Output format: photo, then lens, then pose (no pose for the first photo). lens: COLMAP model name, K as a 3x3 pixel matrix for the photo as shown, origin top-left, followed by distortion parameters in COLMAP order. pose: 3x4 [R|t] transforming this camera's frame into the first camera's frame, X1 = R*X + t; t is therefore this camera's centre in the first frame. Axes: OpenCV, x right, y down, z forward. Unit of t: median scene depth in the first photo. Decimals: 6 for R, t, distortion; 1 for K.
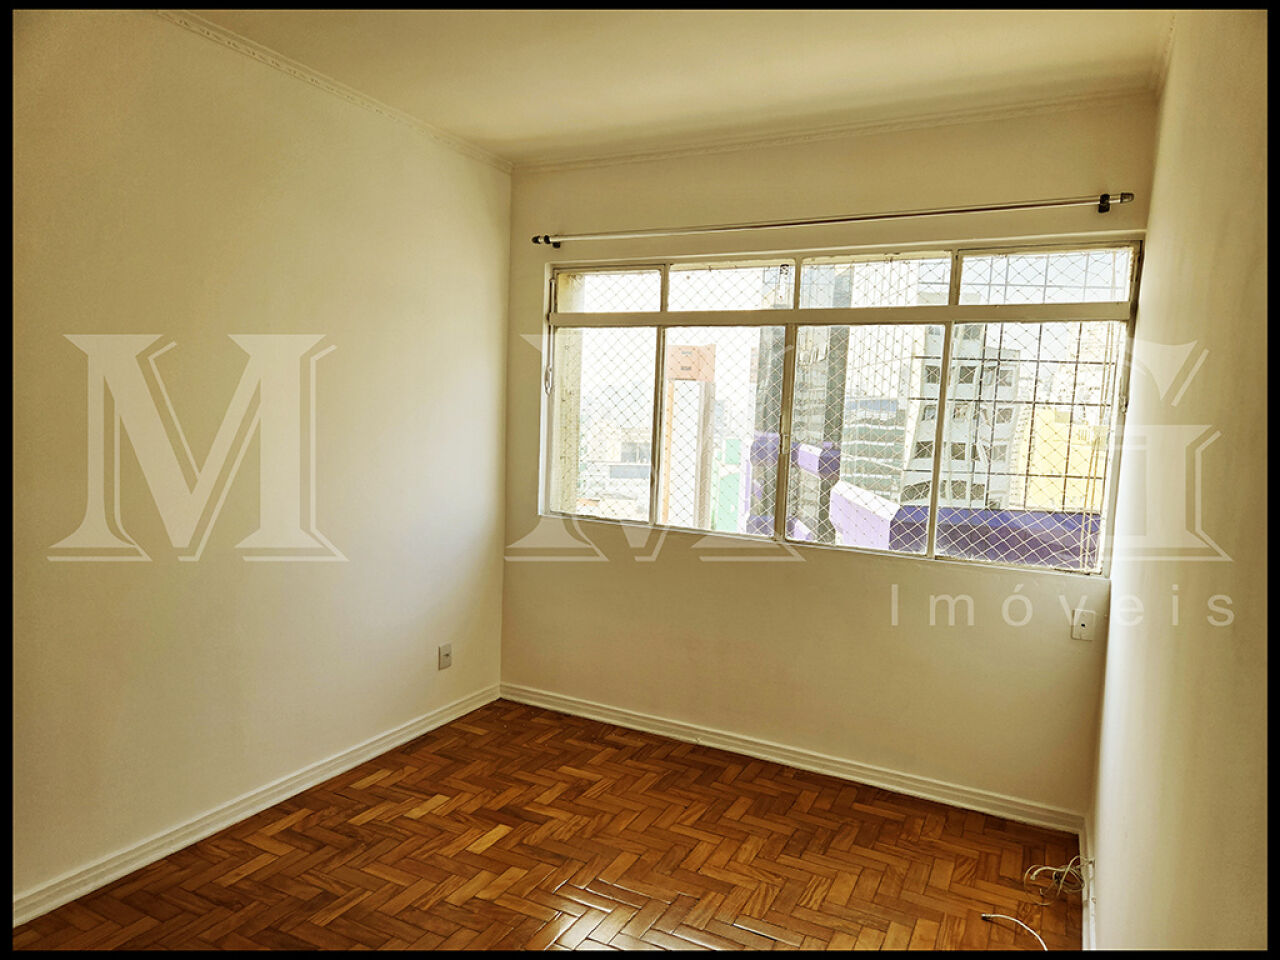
lens RADIAL K [[861.7, 0, 618.0], [0, 861.7, 486.8], [0, 0, 1]] dist [0.040300, -0.001690]
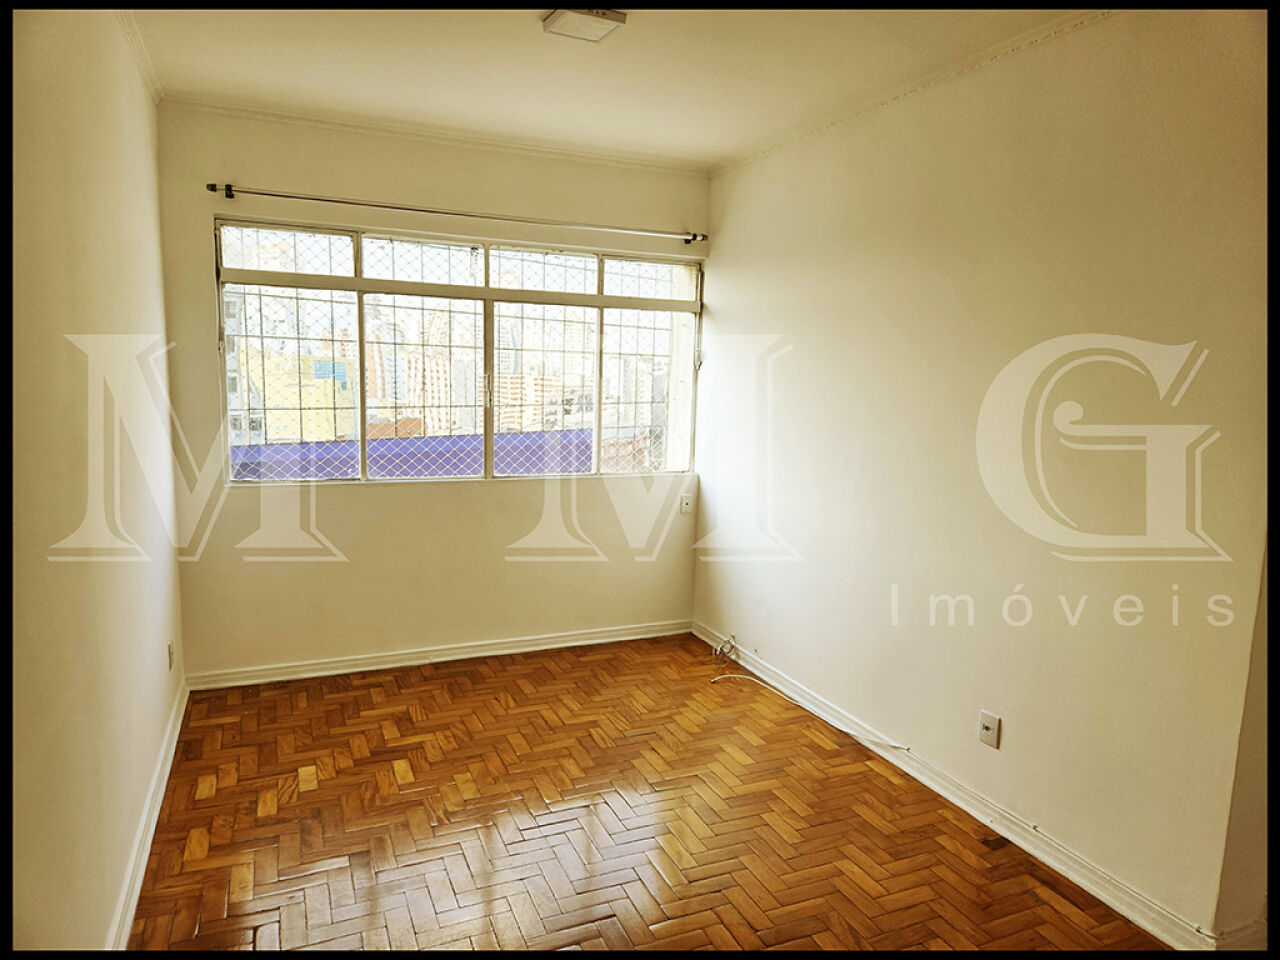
lens RADIAL K [[852.9, 0, 647.1], [0, 852.9, 493.1], [0, 0, 1]] dist [0.079408, -0.080317]
pose [[0.618922, -0.130777, 0.774489, -0.659305], [0.073714, 0.991361, 0.108490, -0.034044], [-0.781986, -0.010056, 0.623215, 0.071829]]
